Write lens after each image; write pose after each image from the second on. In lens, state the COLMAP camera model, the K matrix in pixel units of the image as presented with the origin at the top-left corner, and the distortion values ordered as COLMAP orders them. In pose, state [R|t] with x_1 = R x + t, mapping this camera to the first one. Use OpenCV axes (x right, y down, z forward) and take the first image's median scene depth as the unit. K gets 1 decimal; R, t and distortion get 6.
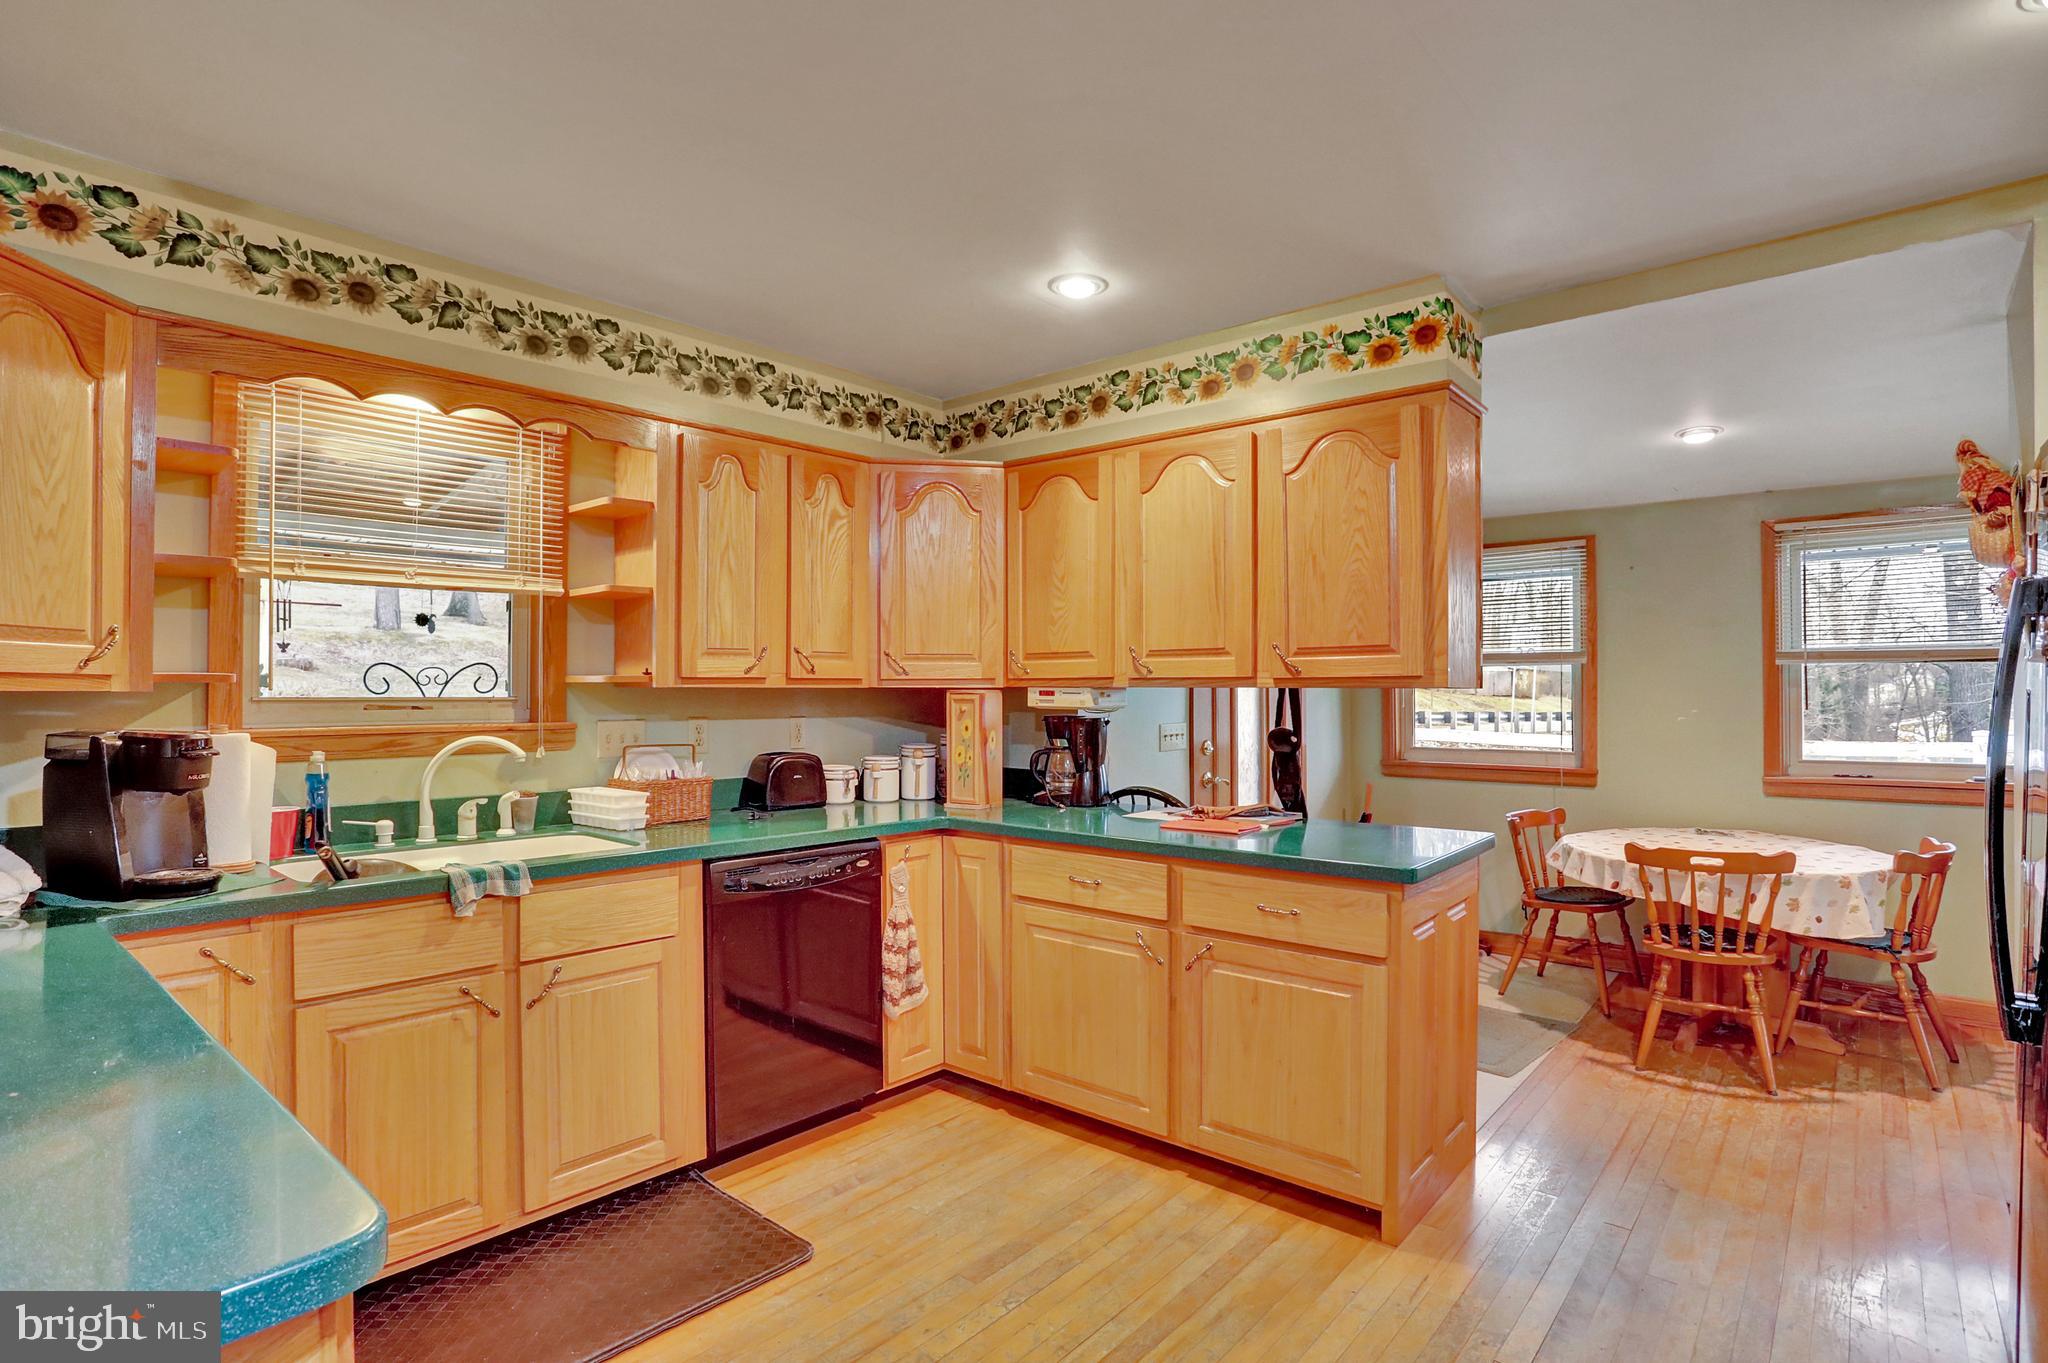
lens RADIAL K [[1011.7, 0, 1036.2], [0, 1011.7, 688.3], [0, 0, 1]] dist [-0.069281, 0.028485]
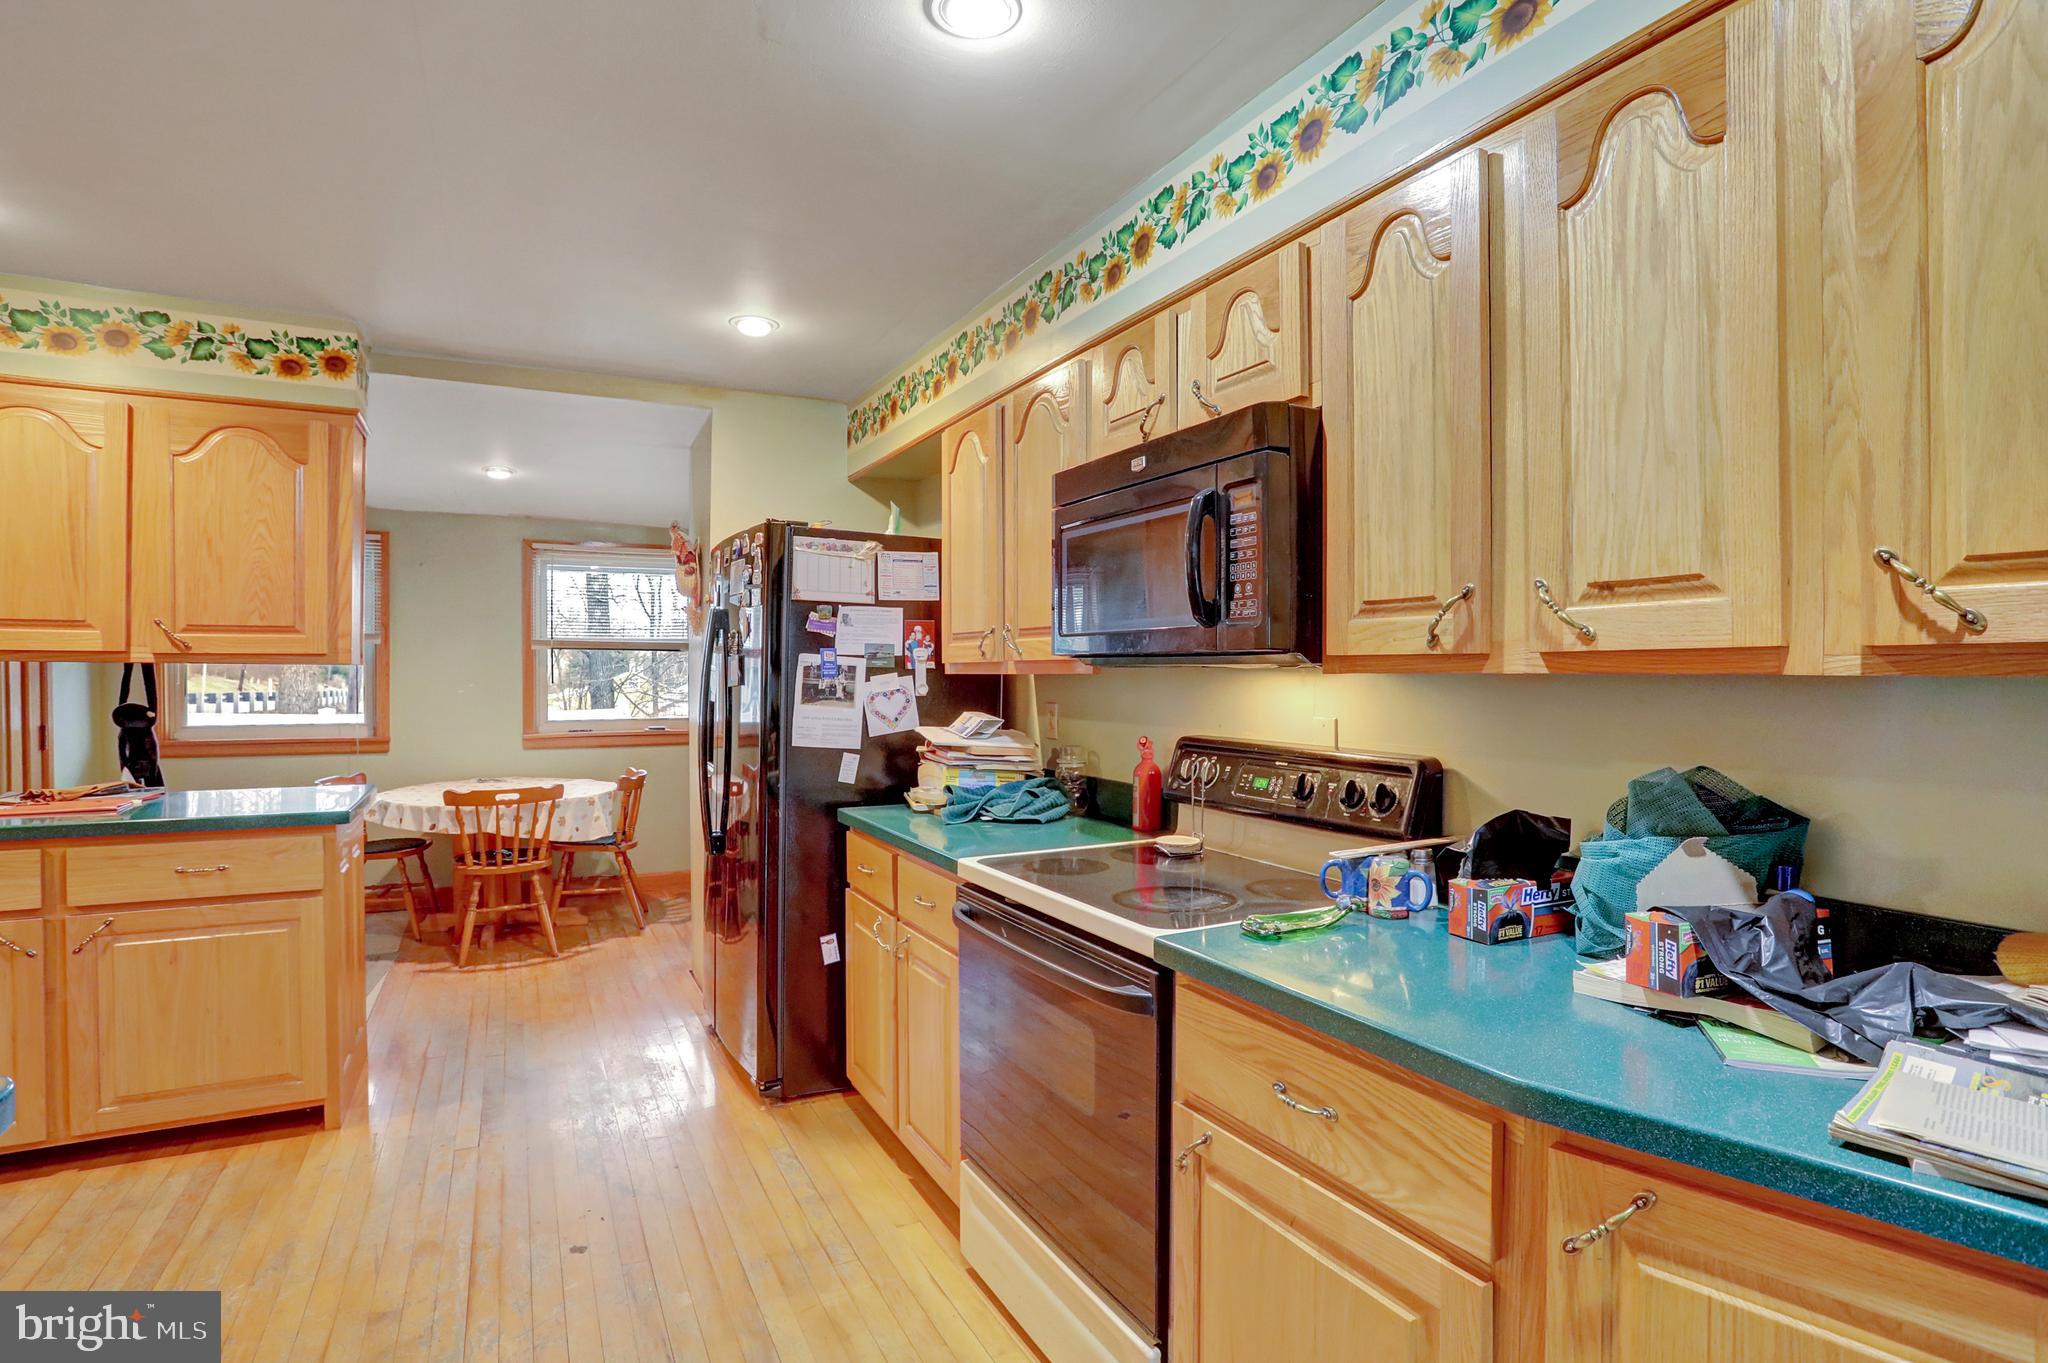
lens RADIAL K [[1011.7, 0, 1038.8], [0, 1011.7, 684.4], [0, 0, 1]] dist [-0.069281, 0.028485]
pose [[0.369684, -0.008842, 0.929116, -0.302530], [-0.006725, 0.999903, 0.012191, 0.002839], [-0.929133, -0.010755, 0.369588, -0.164021]]
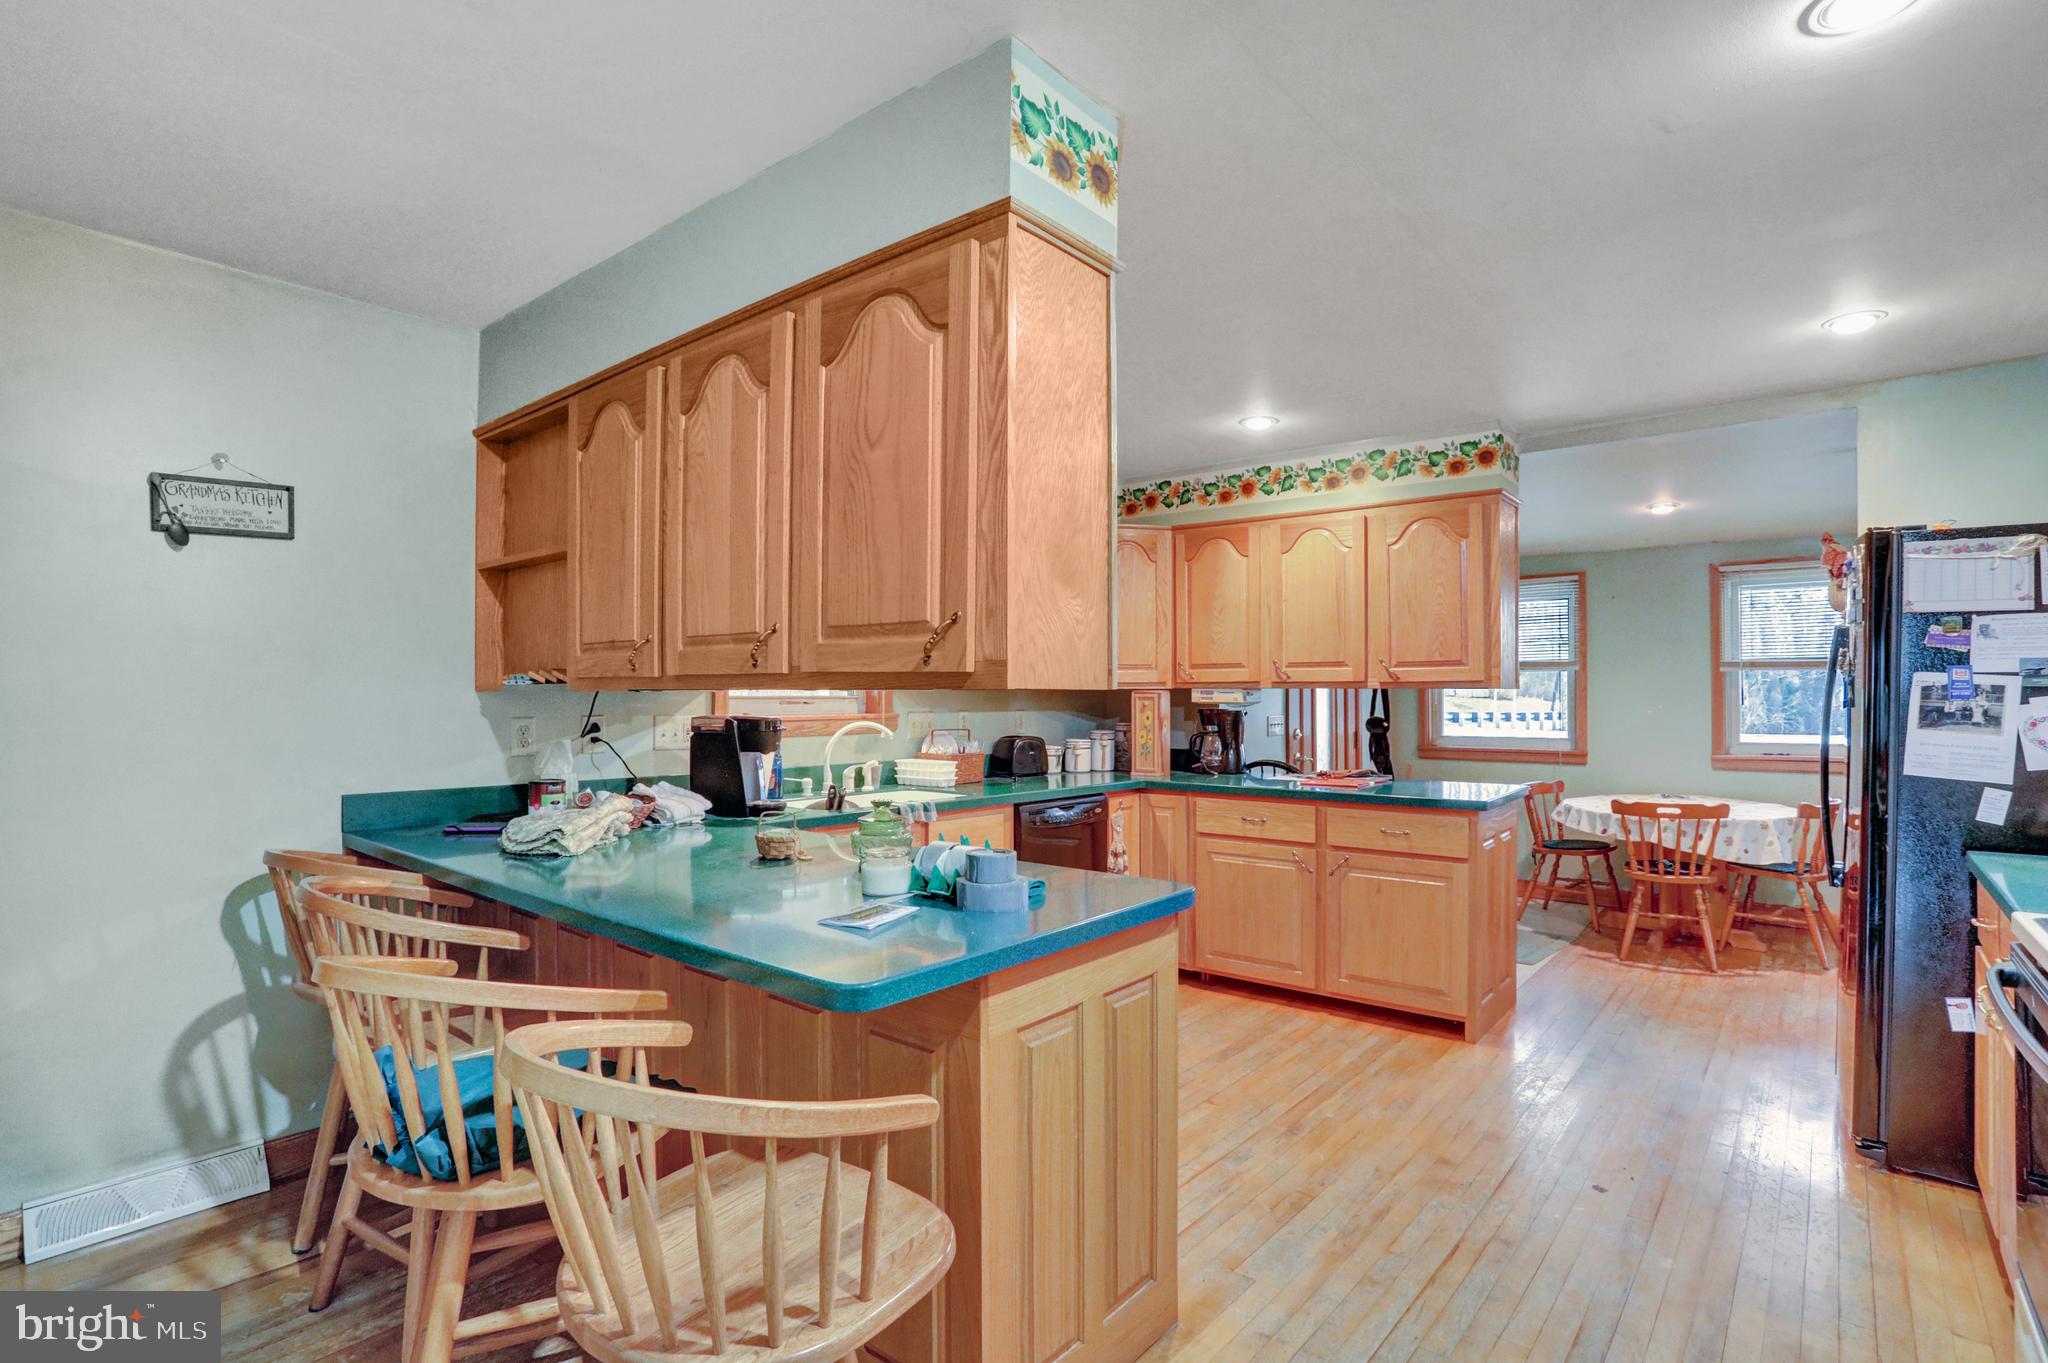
lens RADIAL K [[1011.7, 0, 1040.5], [0, 1011.7, 688.8], [0, 0, 1]] dist [-0.069281, 0.028485]
pose [[0.999671, -0.000963, 0.025630, -0.263151], [0.001005, 0.999998, -0.001634, 0.001376], [-0.025628, 0.001659, 0.999670, -0.405083]]
